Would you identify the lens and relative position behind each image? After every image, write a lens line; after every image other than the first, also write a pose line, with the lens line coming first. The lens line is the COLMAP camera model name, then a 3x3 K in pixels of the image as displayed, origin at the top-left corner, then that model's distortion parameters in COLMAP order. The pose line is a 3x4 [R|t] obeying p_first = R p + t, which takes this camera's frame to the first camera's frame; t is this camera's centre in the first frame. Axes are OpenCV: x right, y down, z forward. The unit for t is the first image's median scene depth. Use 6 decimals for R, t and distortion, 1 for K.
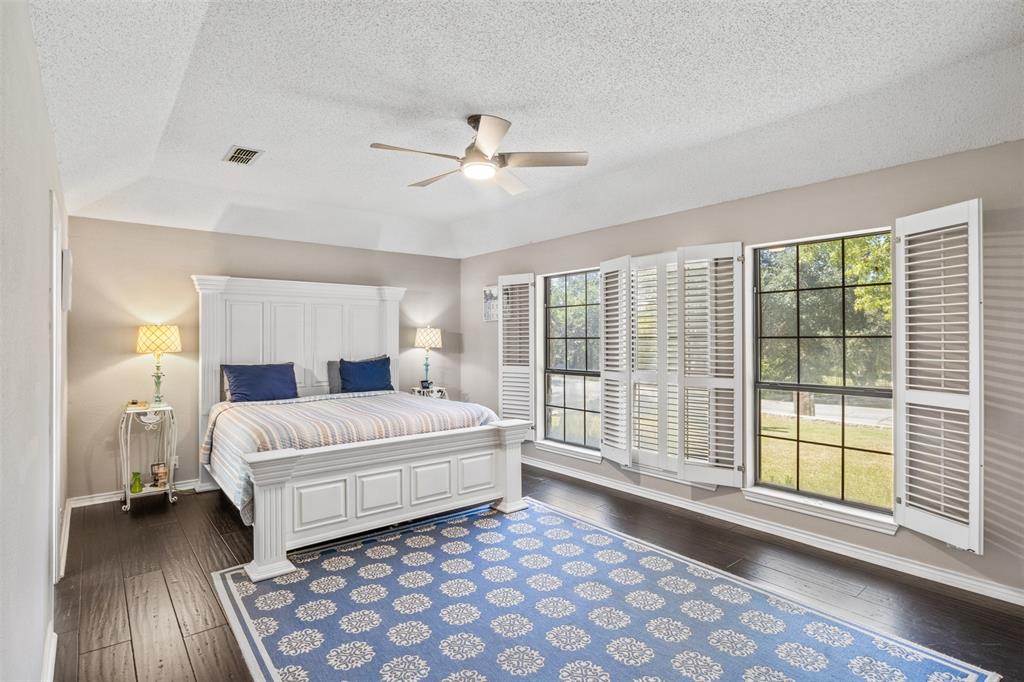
lens RADIAL K [[510.7, 0, 501.3], [0, 510.7, 339.5], [0, 0, 1]] dist [-0.007677, -0.001642]
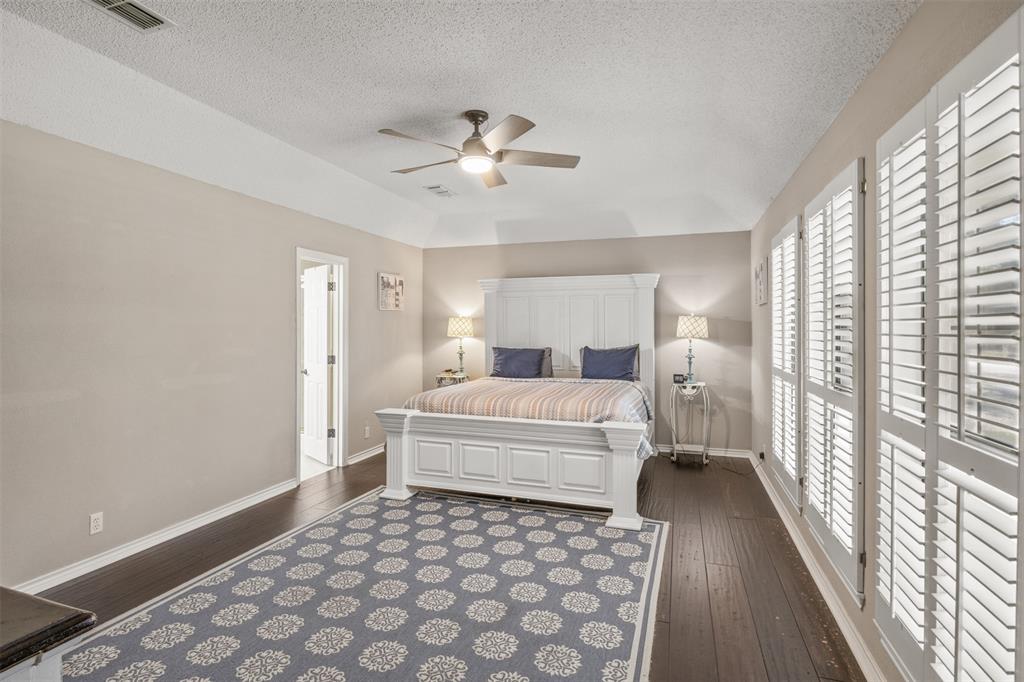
lens RADIAL K [[510.7, 0, 502.3], [0, 510.7, 332.0], [0, 0, 1]] dist [-0.007677, -0.001642]
pose [[0.540597, 0.014352, -0.841159, 0.651255], [-0.005995, 0.999895, 0.013208, -0.006257], [0.841260, -0.002097, 0.540626, 0.372996]]
